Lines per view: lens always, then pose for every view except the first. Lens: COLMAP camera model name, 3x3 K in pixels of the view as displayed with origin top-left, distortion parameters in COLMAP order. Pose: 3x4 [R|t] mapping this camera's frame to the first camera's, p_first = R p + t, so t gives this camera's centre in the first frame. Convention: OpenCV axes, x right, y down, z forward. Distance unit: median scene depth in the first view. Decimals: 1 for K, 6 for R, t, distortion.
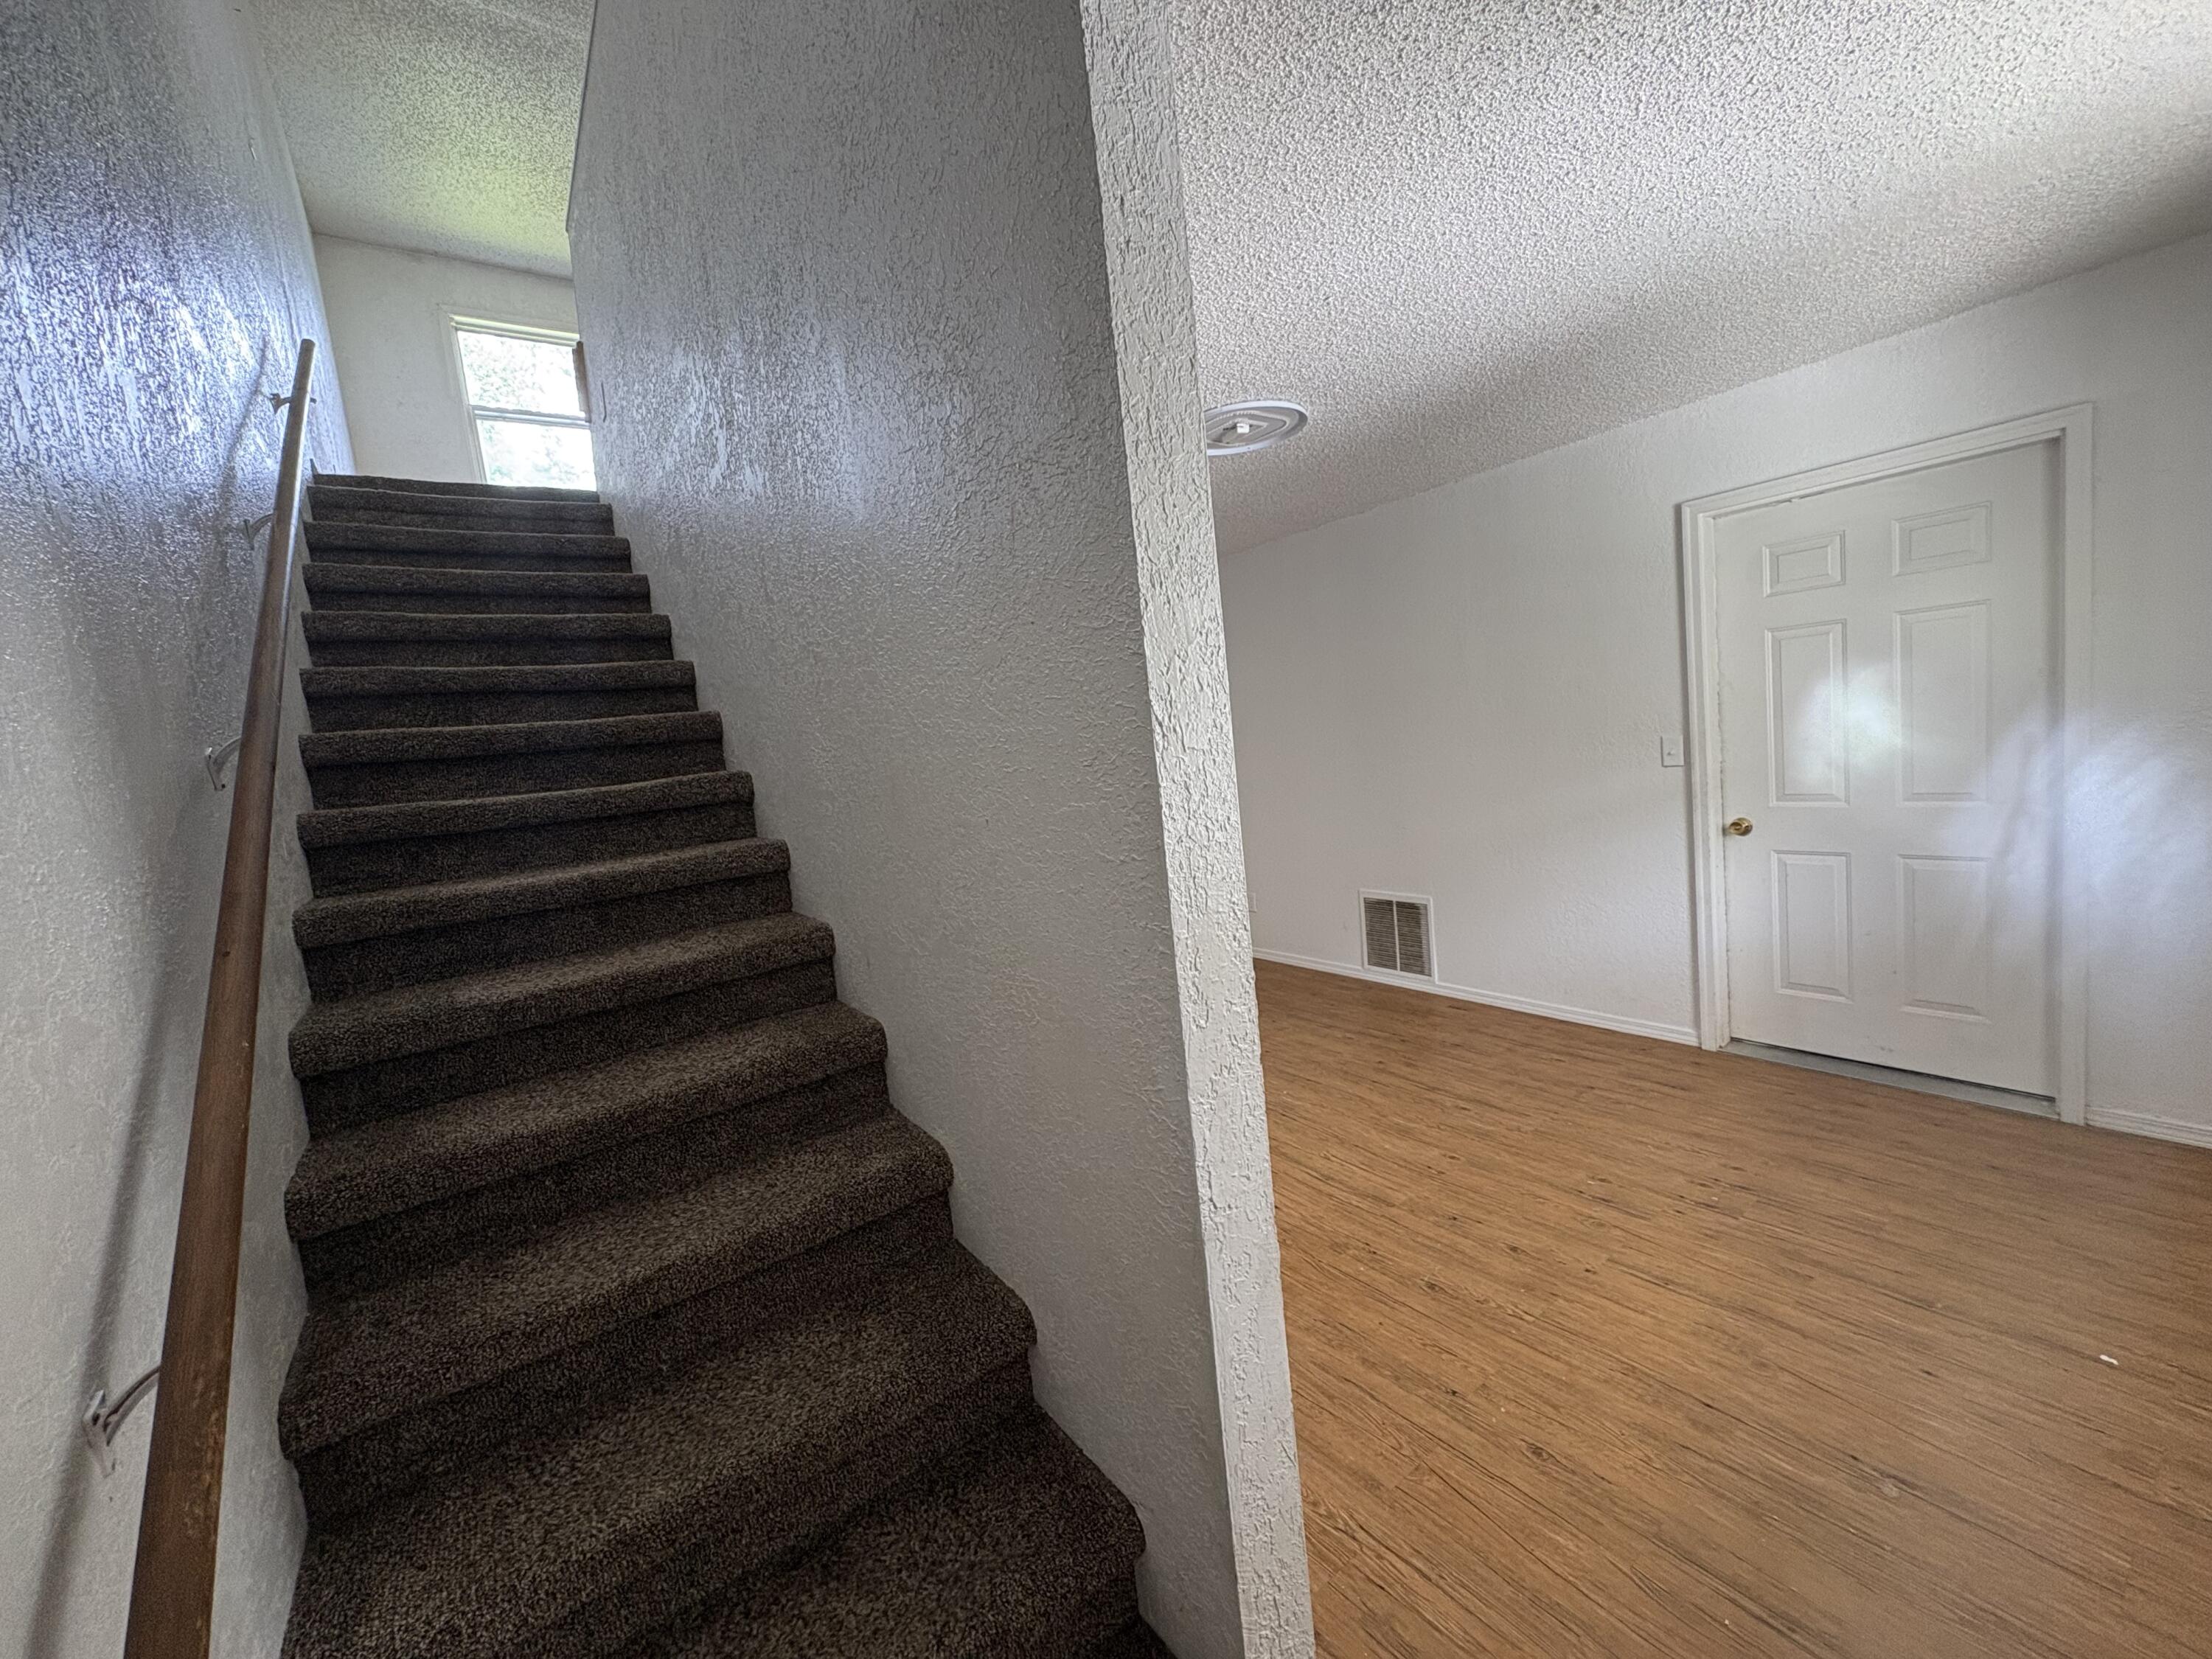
lens RADIAL K [[876.9, 0, 1106.0], [0, 876.9, 829.5], [0, 0, 1]] dist [0.000035, -0.000076]
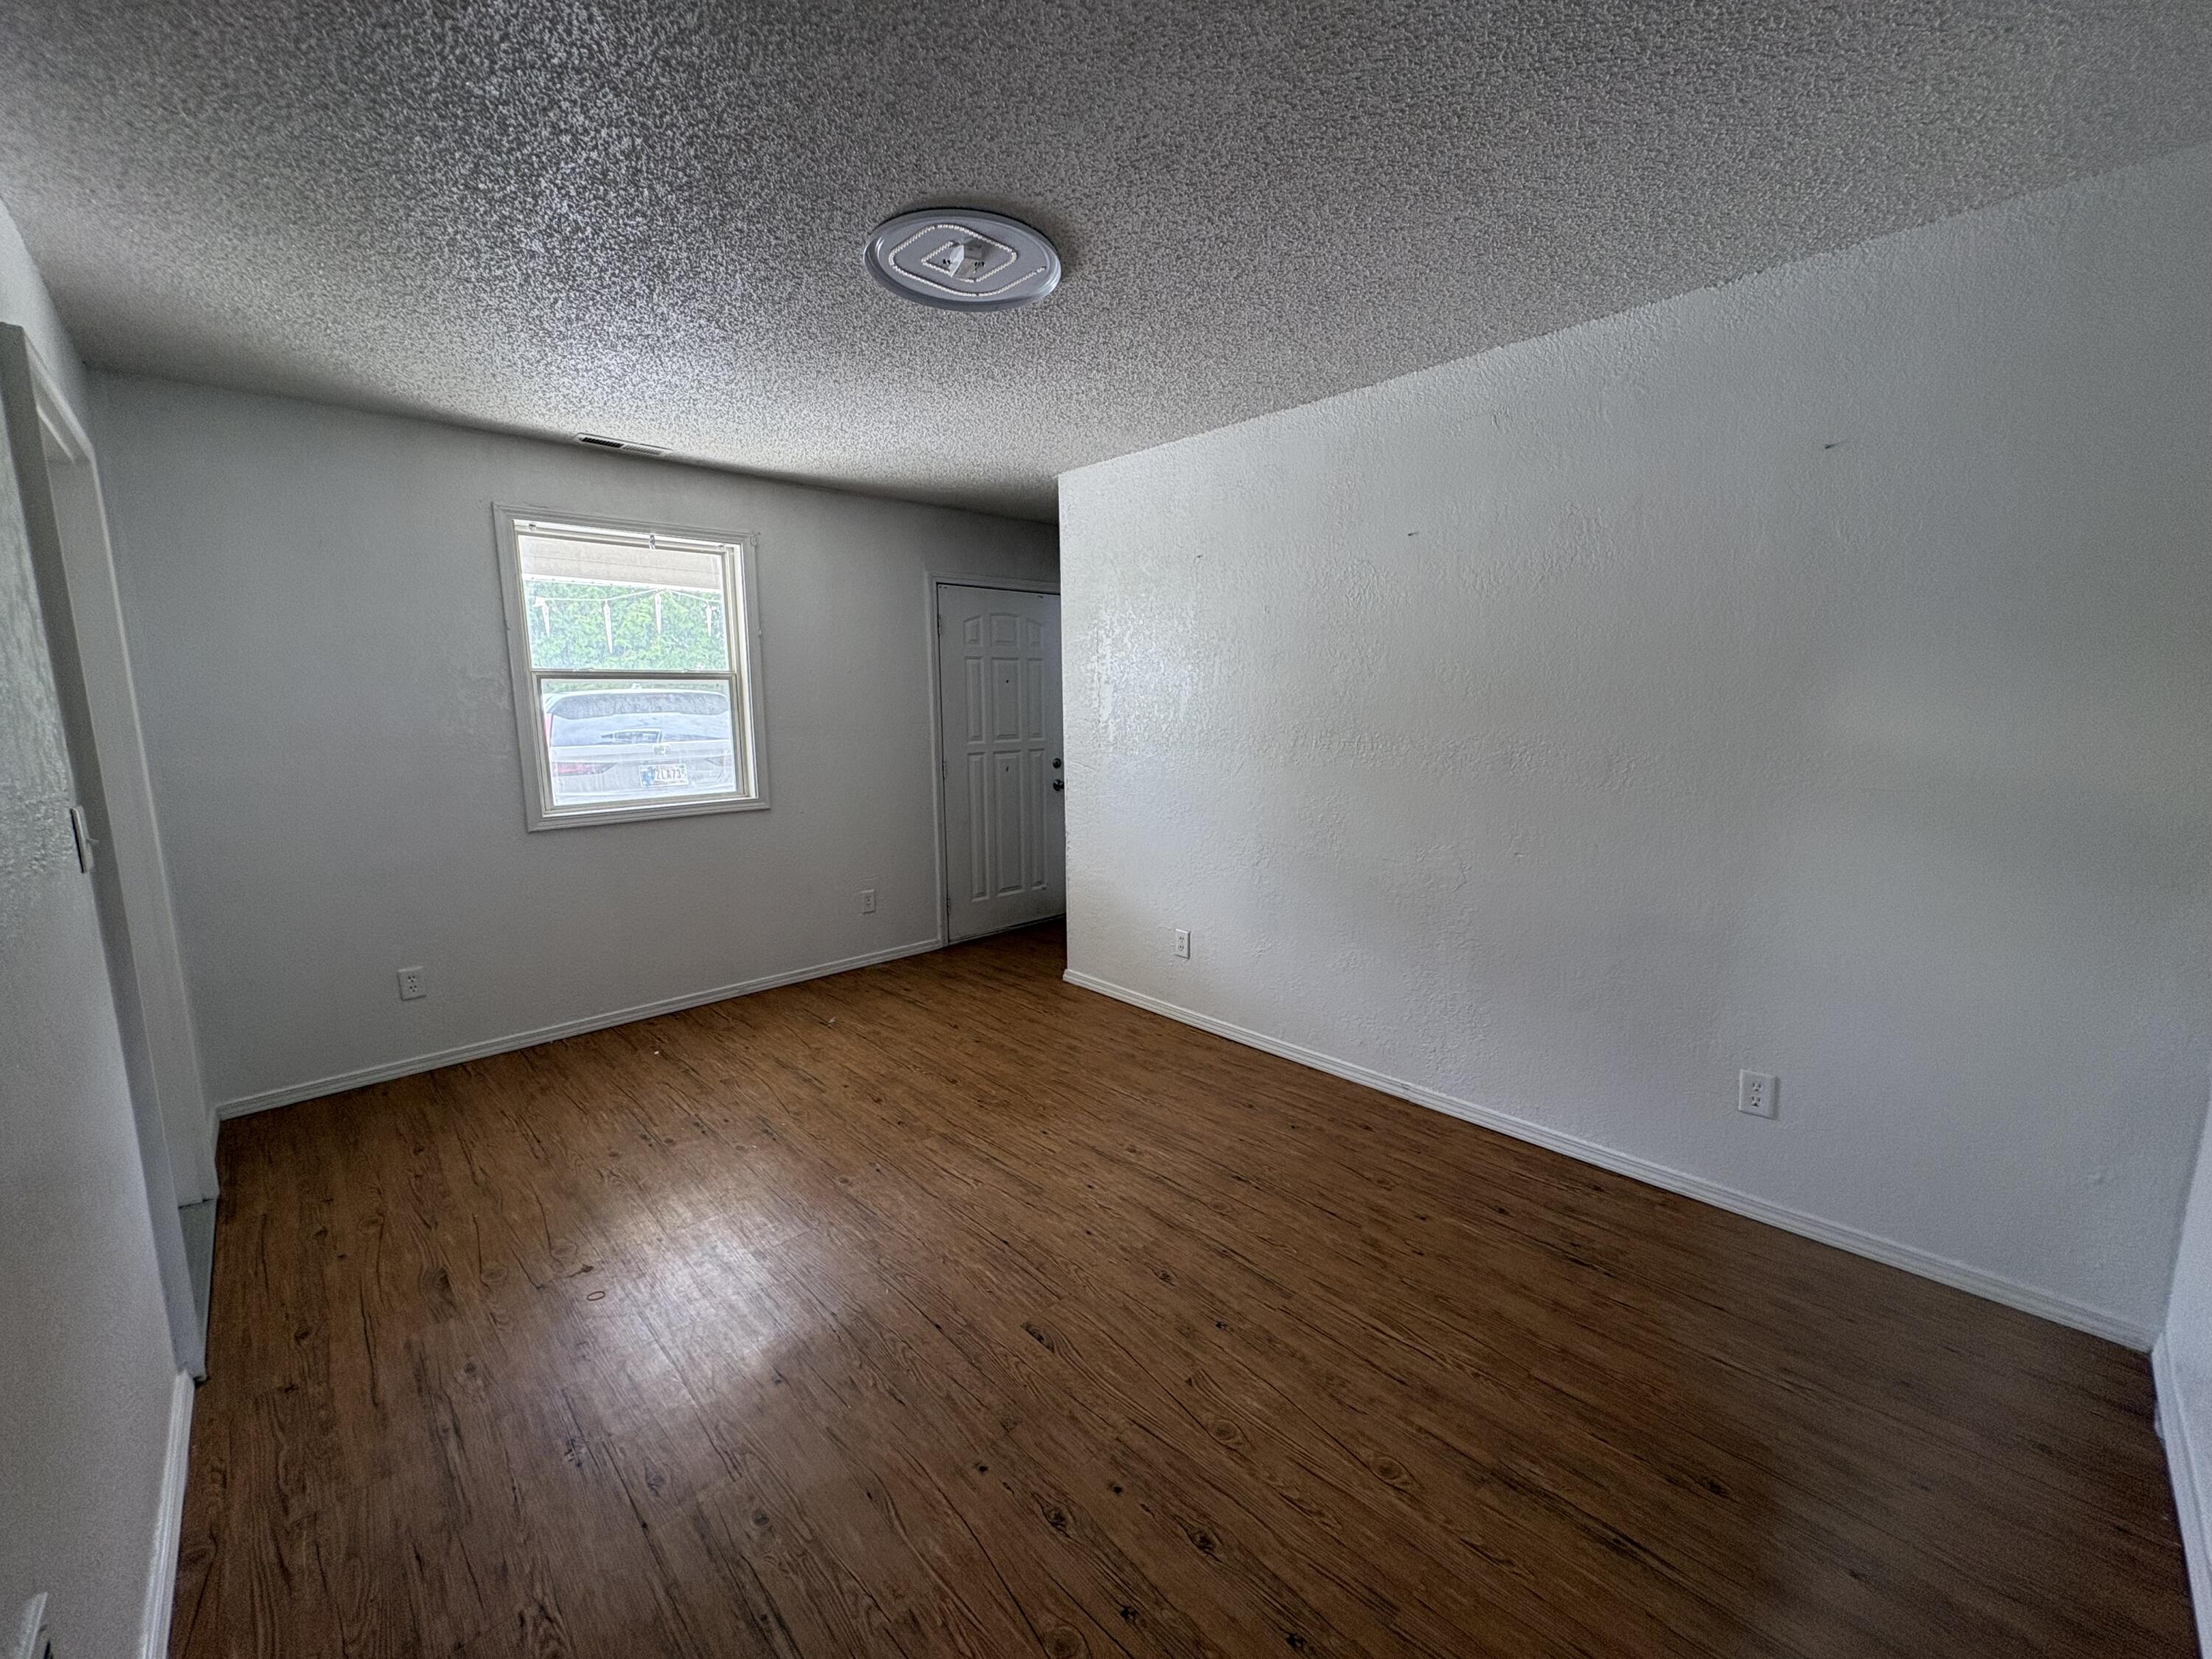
lens RADIAL K [[876.9, 0, 1106.0], [0, 876.9, 829.5], [0, 0, 1]] dist [0.000035, -0.000076]
pose [[-0.983873, 0.133272, -0.119299, 0.165073], [0.098152, 0.959846, 0.262798, -0.173883], [0.149533, 0.246850, -0.957447, 1.627712]]
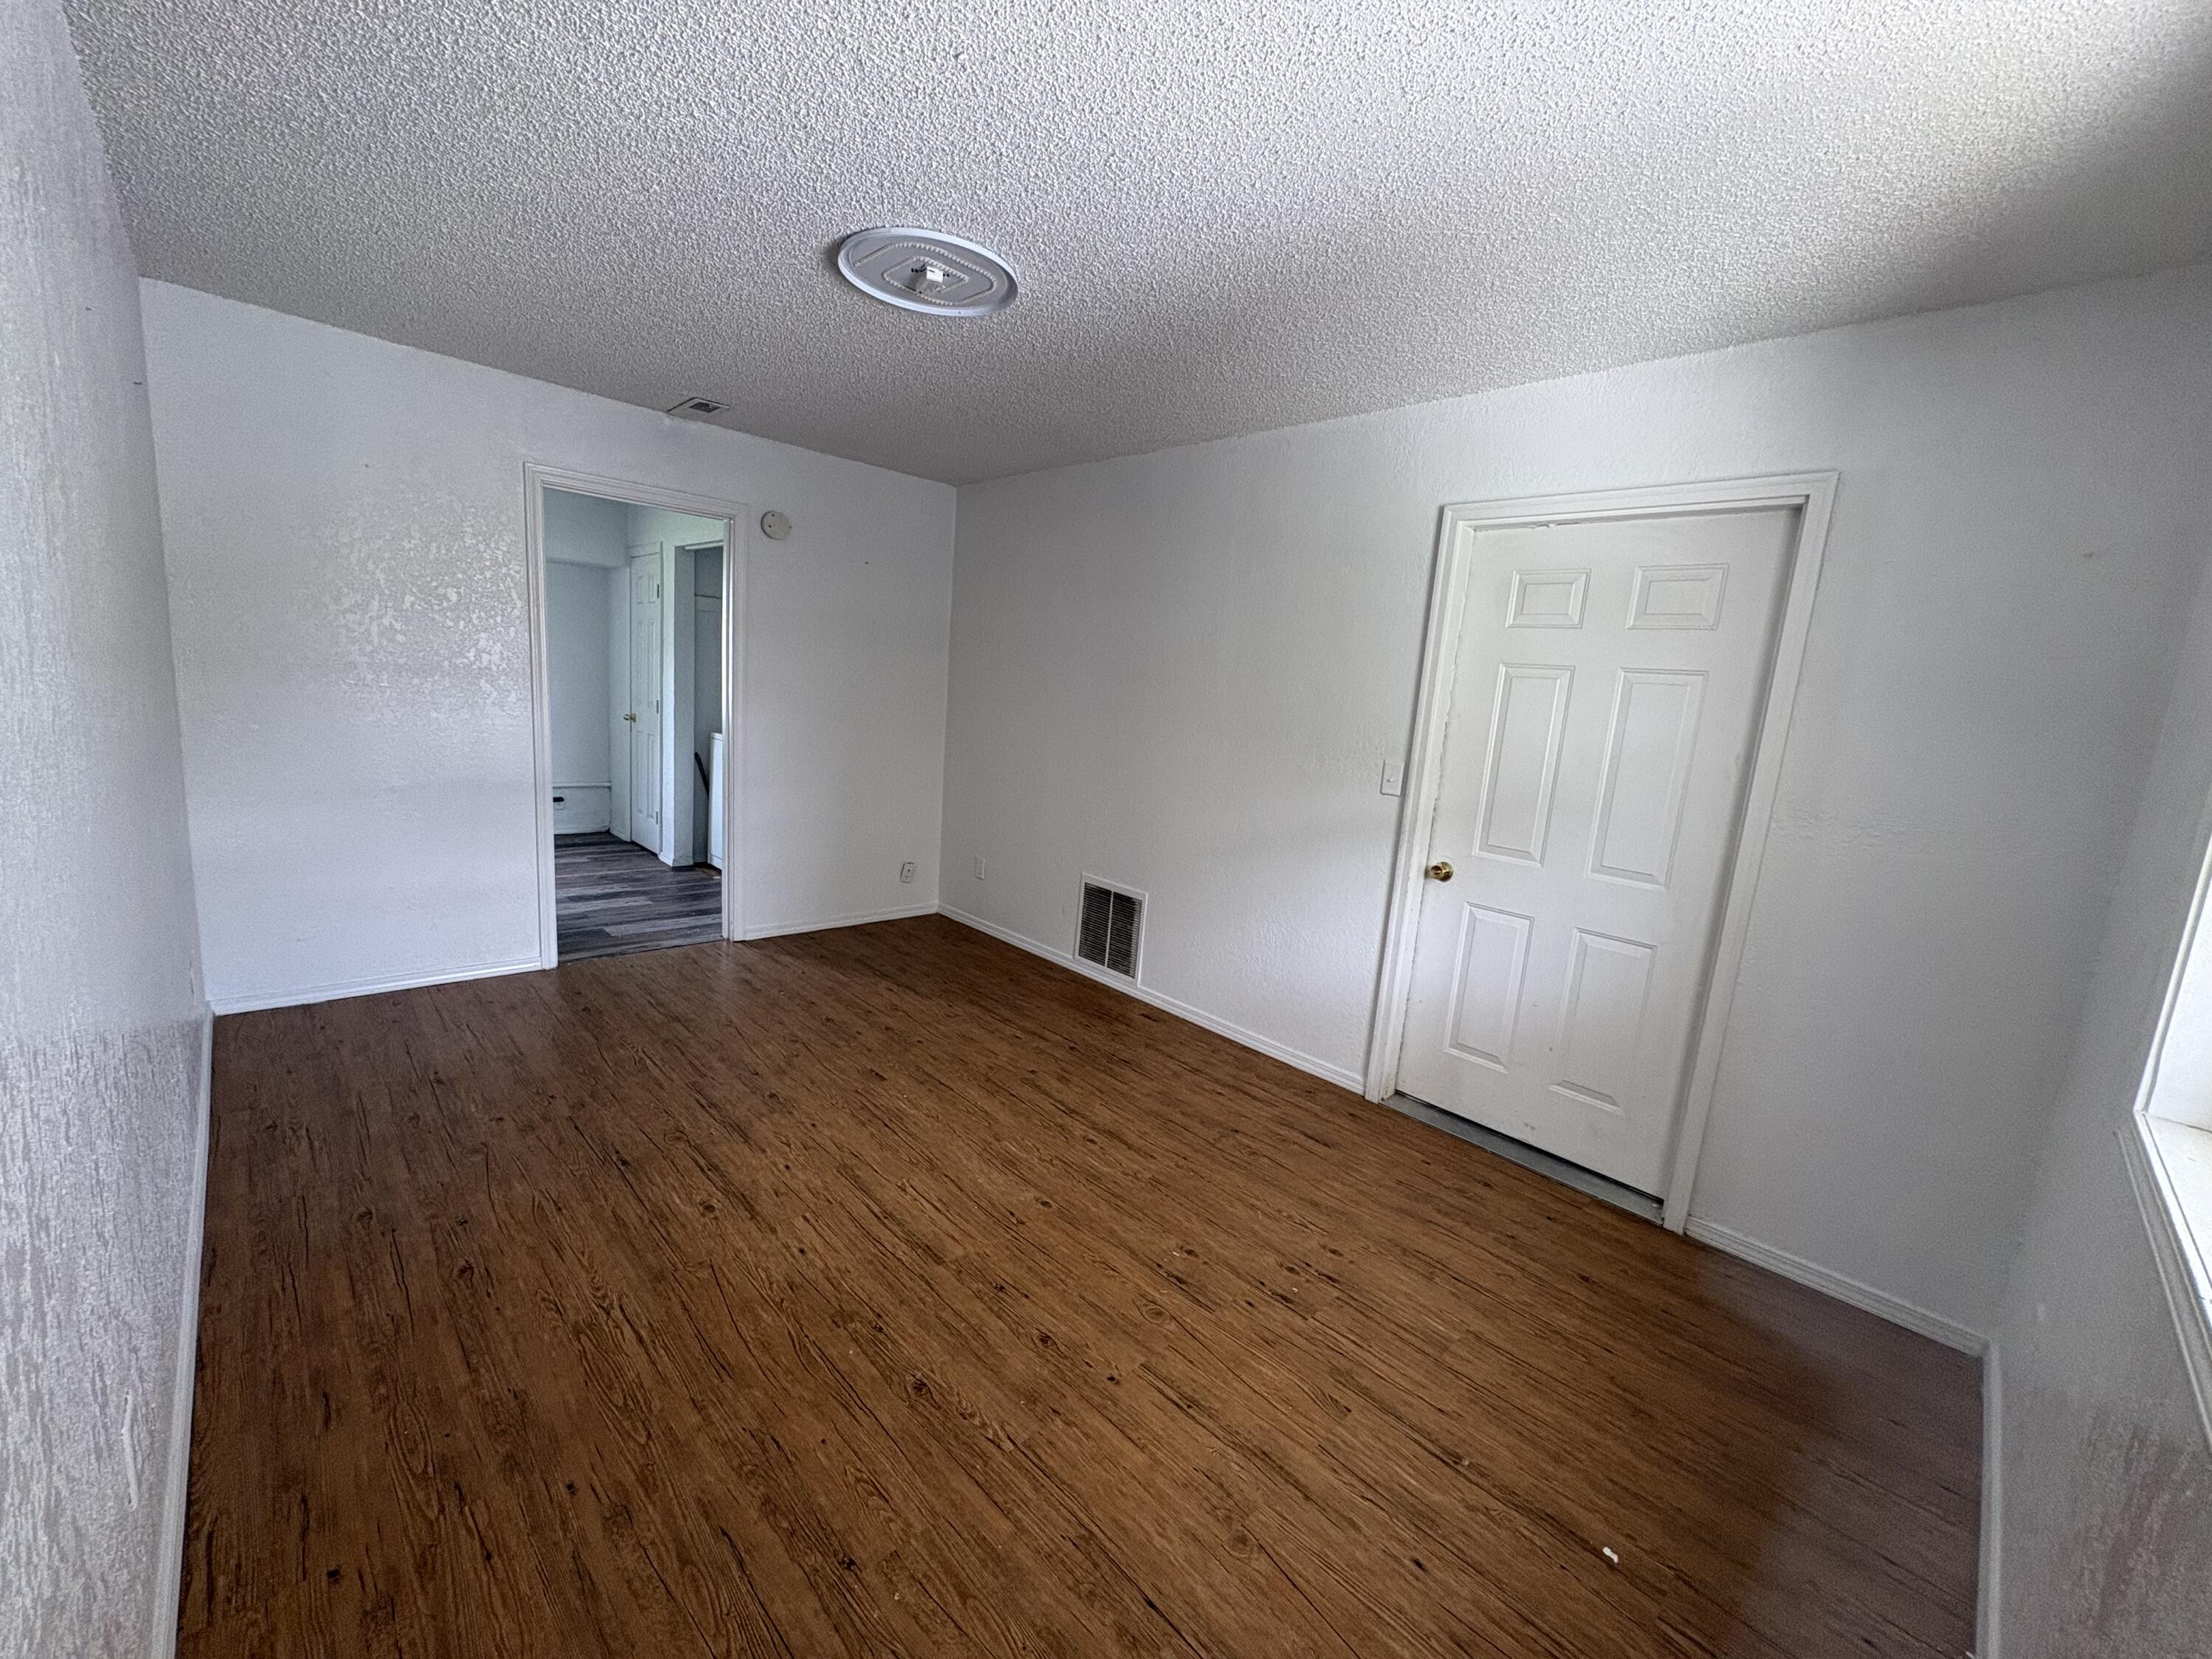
lens RADIAL K [[876.9, 0, 1106.0], [0, 876.9, 829.5], [0, 0, 1]] dist [0.000035, -0.000076]
pose [[0.972500, 0.158195, 0.170930, 0.221274], [-0.167729, 0.984905, 0.042765, -0.027672], [-0.161585, -0.070259, 0.984355, 0.155532]]
